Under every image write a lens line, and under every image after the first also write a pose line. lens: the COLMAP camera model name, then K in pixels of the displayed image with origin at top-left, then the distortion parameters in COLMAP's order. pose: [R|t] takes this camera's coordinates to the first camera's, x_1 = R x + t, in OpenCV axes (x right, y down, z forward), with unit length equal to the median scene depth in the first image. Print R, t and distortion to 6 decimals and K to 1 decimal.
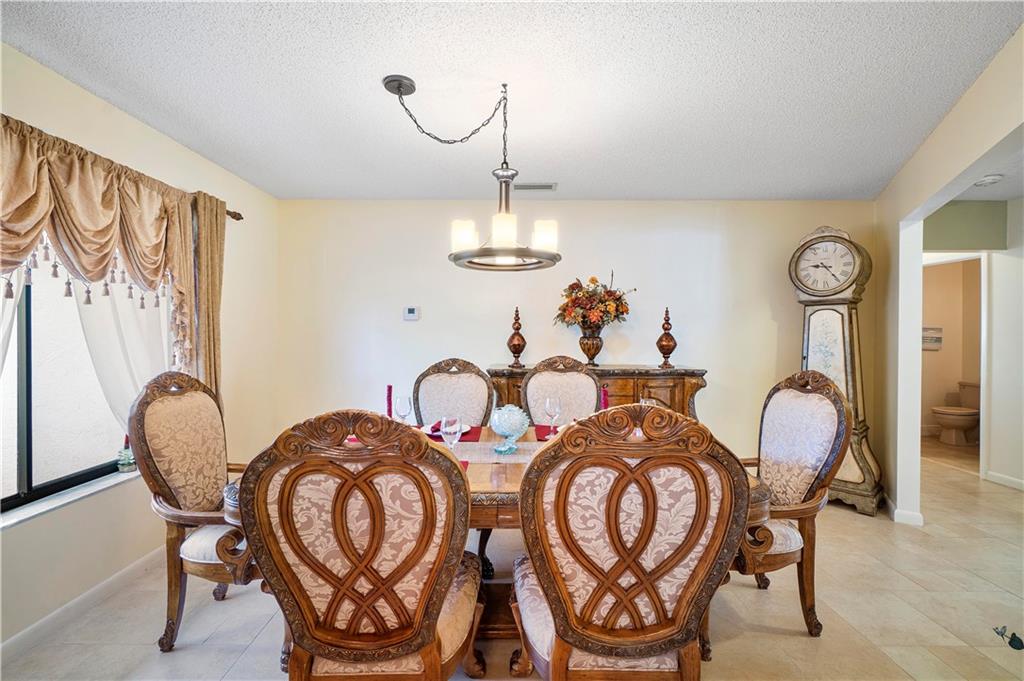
lens RADIAL K [[442.6, 0, 511.1], [0, 442.6, 332.2], [0, 0, 1]] dist [-0.005279, 0.001746]
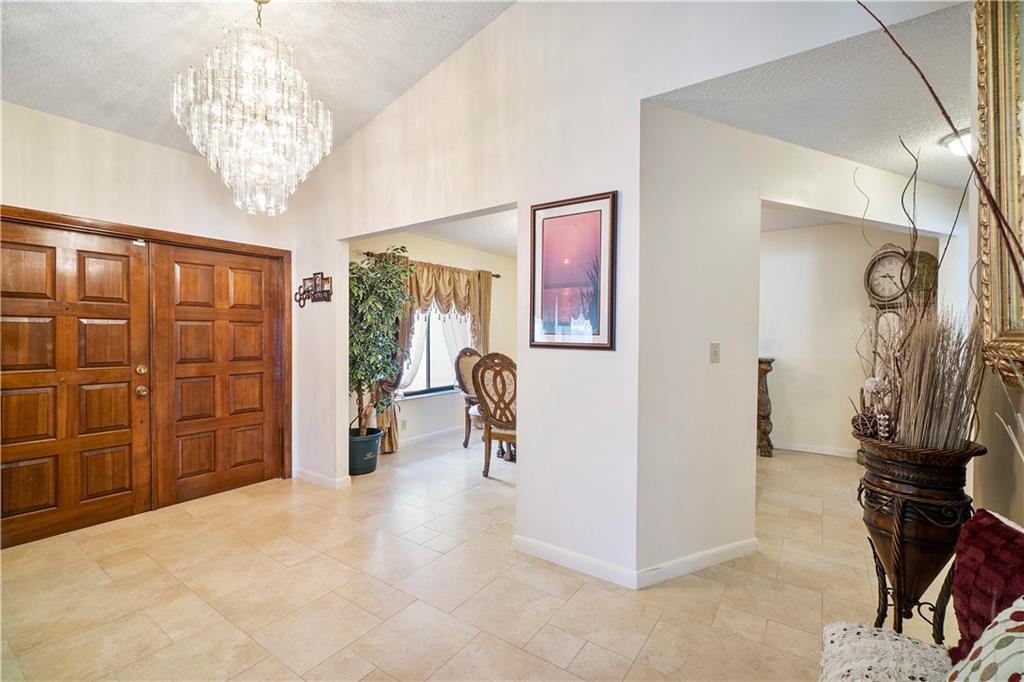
lens RADIAL K [[442.6, 0, 512.5], [0, 442.6, 339.4], [0, 0, 1]] dist [-0.005279, 0.001746]
pose [[0.813369, 0.004707, -0.581729, 1.047368], [0.000201, 0.999965, 0.008371, 0.022790], [0.581748, -0.006926, 0.813340, -1.054048]]
